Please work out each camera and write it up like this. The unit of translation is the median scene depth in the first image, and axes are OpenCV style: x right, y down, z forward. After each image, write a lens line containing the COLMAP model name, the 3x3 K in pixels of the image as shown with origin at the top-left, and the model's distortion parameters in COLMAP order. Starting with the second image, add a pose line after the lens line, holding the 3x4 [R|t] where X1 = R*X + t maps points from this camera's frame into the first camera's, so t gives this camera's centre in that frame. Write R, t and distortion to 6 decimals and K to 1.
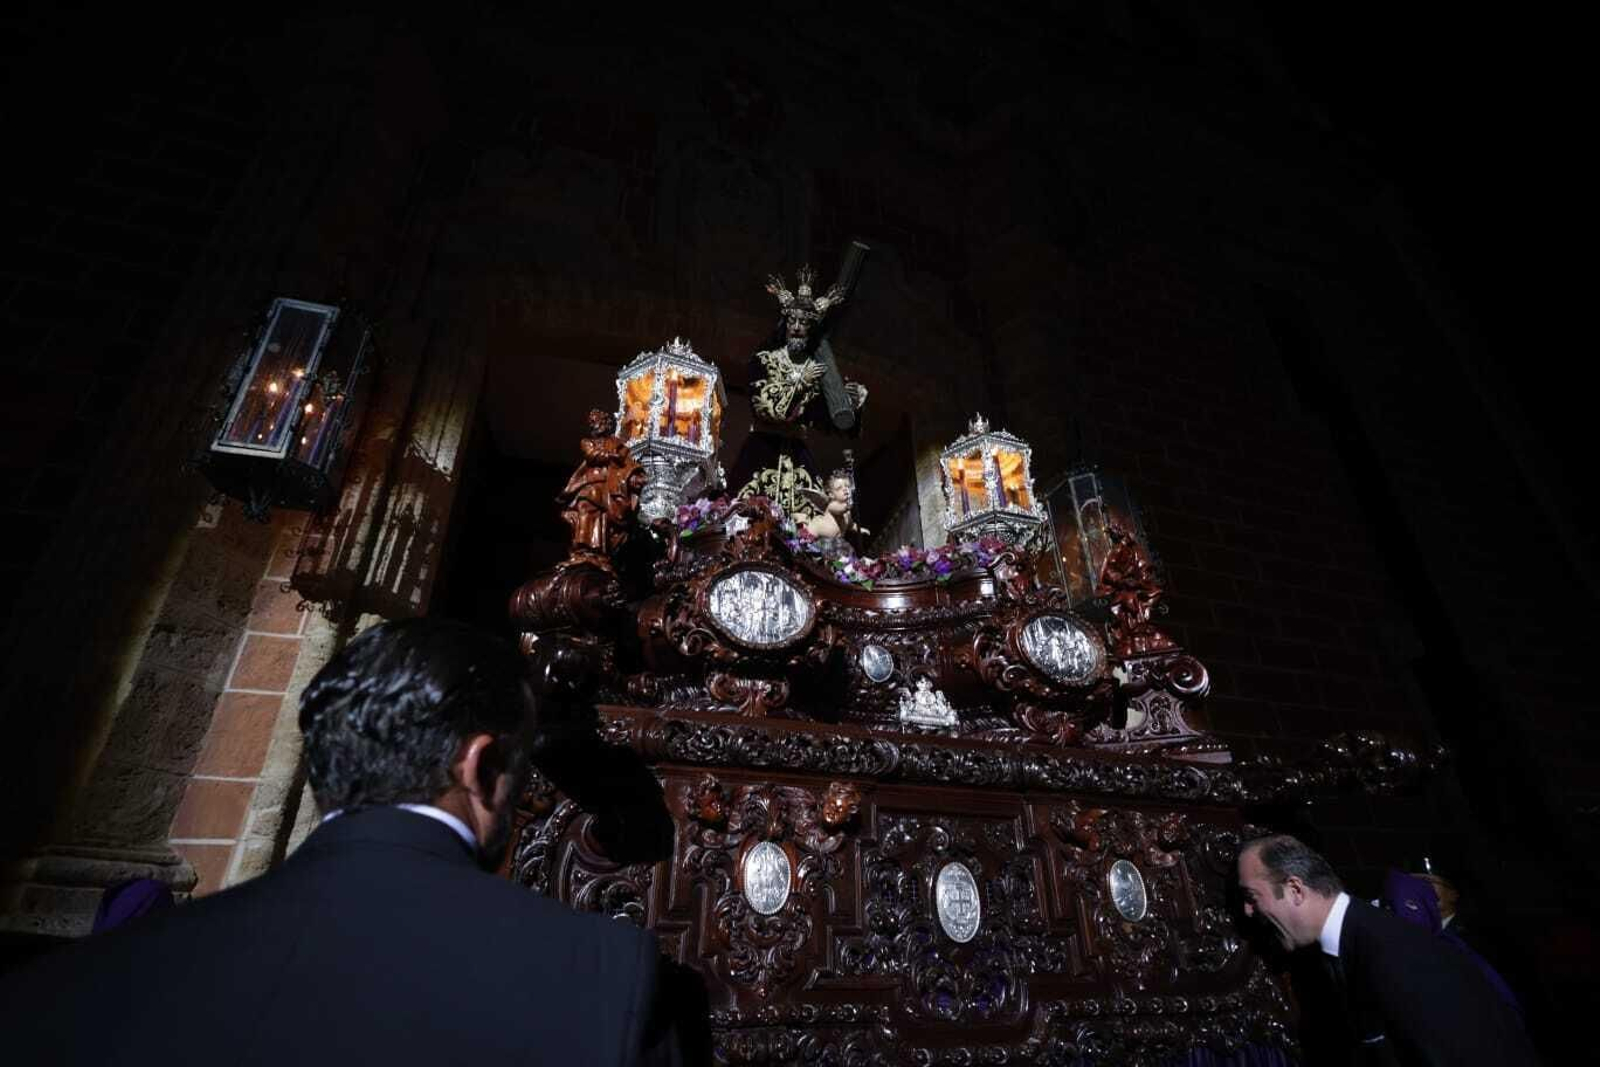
lens RADIAL K [[751.3, 0, 794.6], [0, 751.3, 561.1], [0, 0, 1]] dist [0.000652, 0.000099]
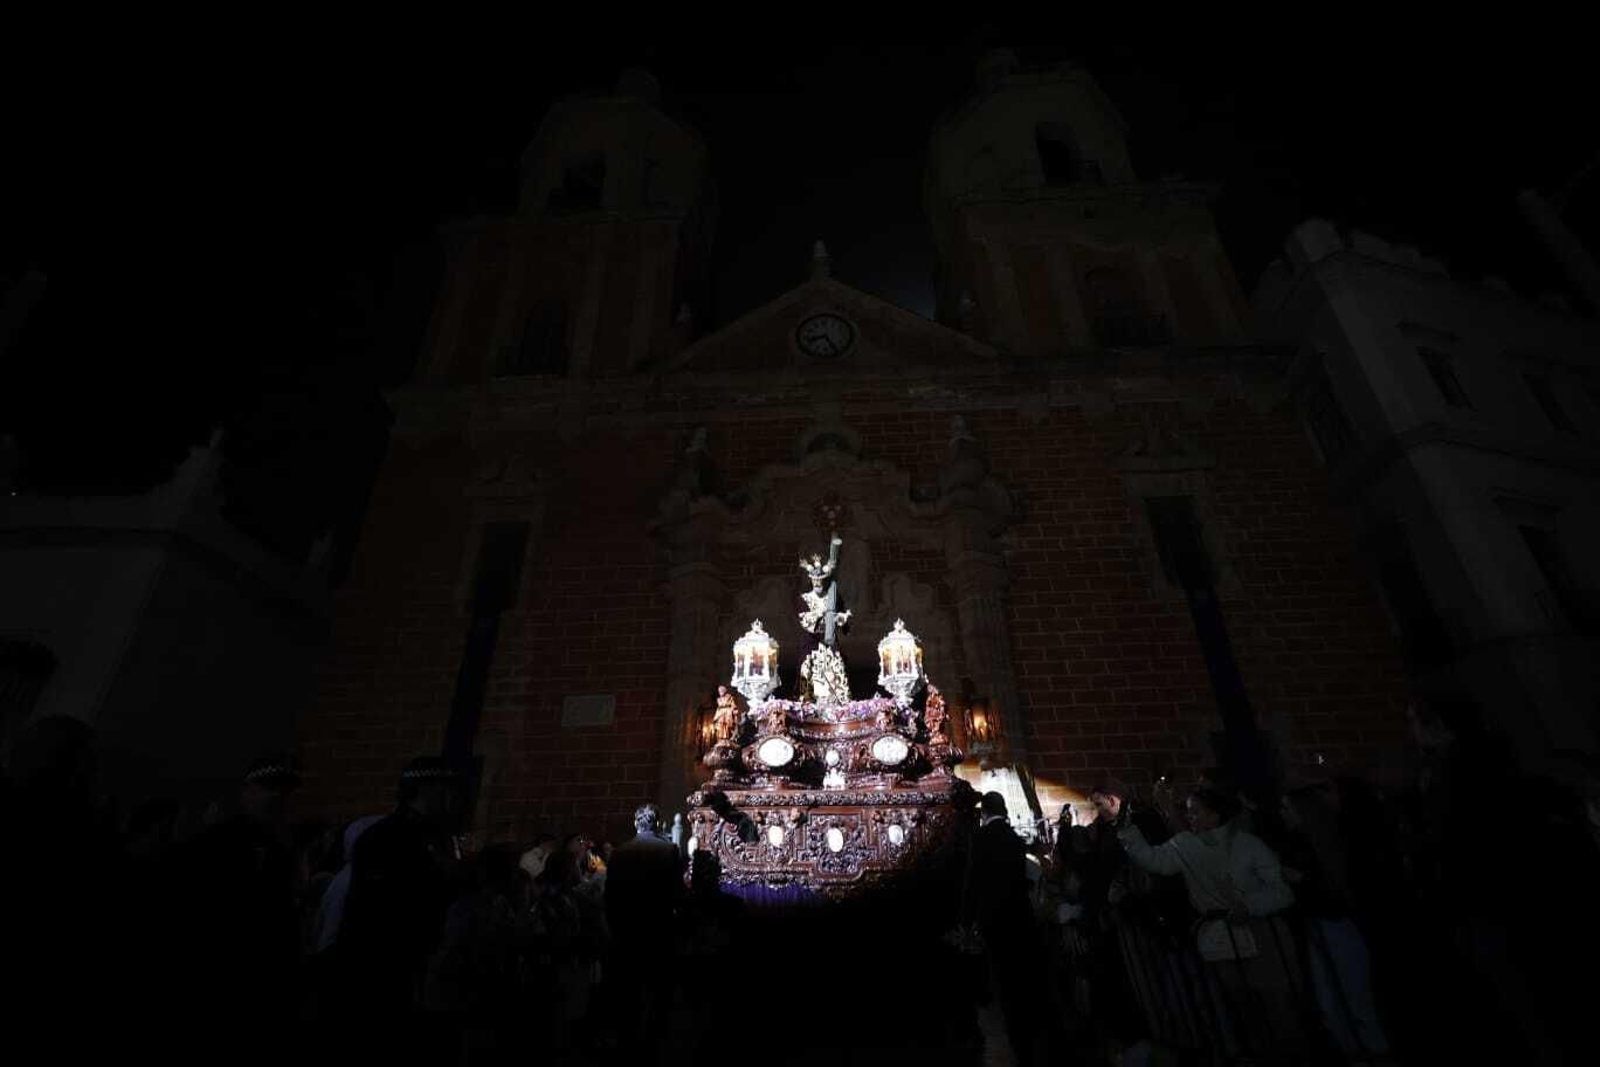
lens RADIAL K [[751.3, 0, 794.6], [0, 751.3, 561.1], [0, 0, 1]] dist [0.000652, 0.000099]
pose [[0.949344, -0.160070, -0.270413, 0.537888], [0.160895, 0.986784, -0.019265, -0.350415], [0.269923, -0.025219, 0.962552, -1.061513]]
